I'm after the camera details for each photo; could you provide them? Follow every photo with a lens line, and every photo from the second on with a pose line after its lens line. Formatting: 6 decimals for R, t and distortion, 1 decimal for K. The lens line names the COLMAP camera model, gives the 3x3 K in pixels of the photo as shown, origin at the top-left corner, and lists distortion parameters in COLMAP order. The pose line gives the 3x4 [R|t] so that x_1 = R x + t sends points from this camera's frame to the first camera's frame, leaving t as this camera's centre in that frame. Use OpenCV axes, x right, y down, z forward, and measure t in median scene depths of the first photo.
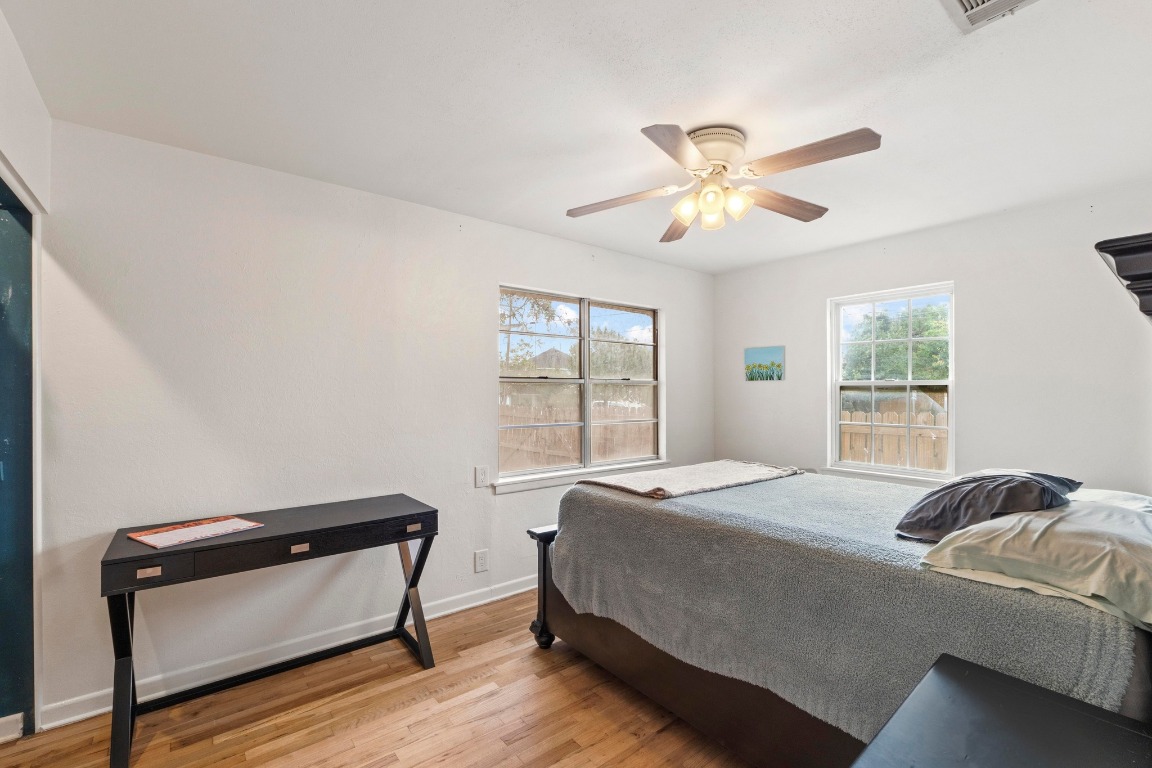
lens RADIAL K [[496.5, 0, 576.0], [0, 496.5, 384.0], [0, 0, 1]] dist [-0.001166, -0.000110]
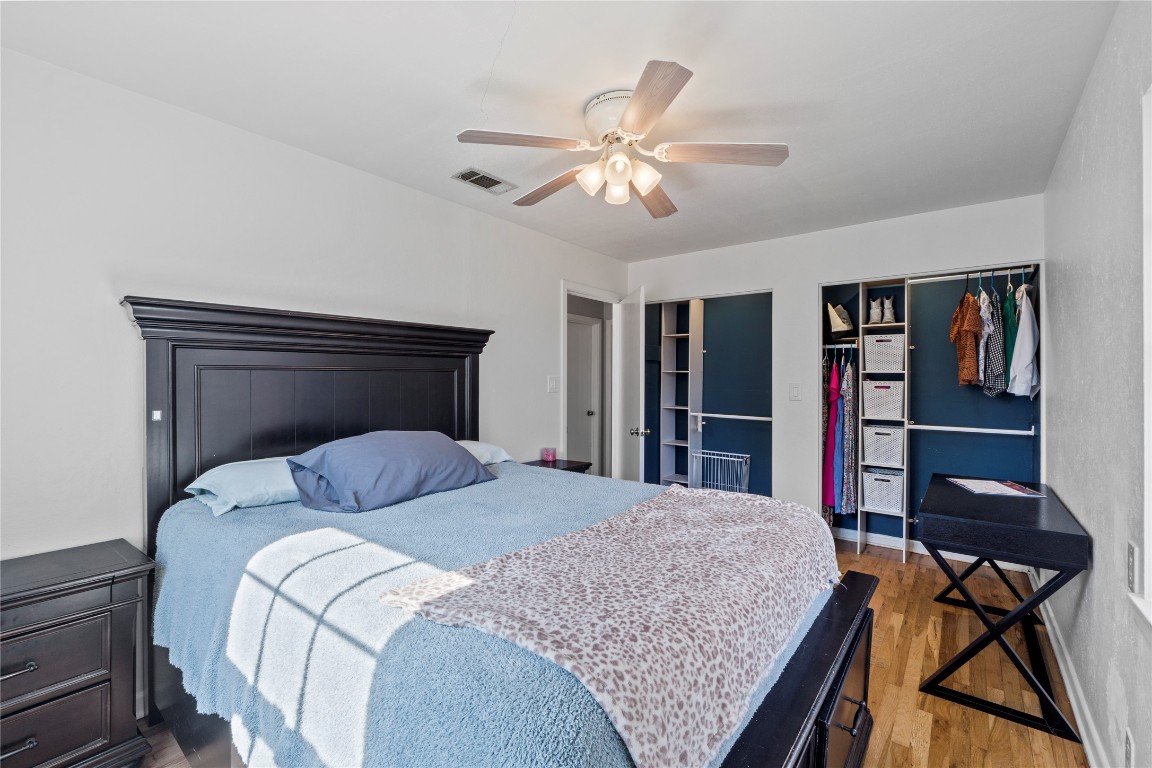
lens RADIAL K [[496.5, 0, 576.0], [0, 496.5, 384.0], [0, 0, 1]] dist [-0.001166, -0.000110]
pose [[-0.972362, -0.007905, -0.233345, 0.568673], [-0.005606, 0.999929, -0.010516, 0.045866], [0.233412, -0.008917, -0.972337, 1.901407]]
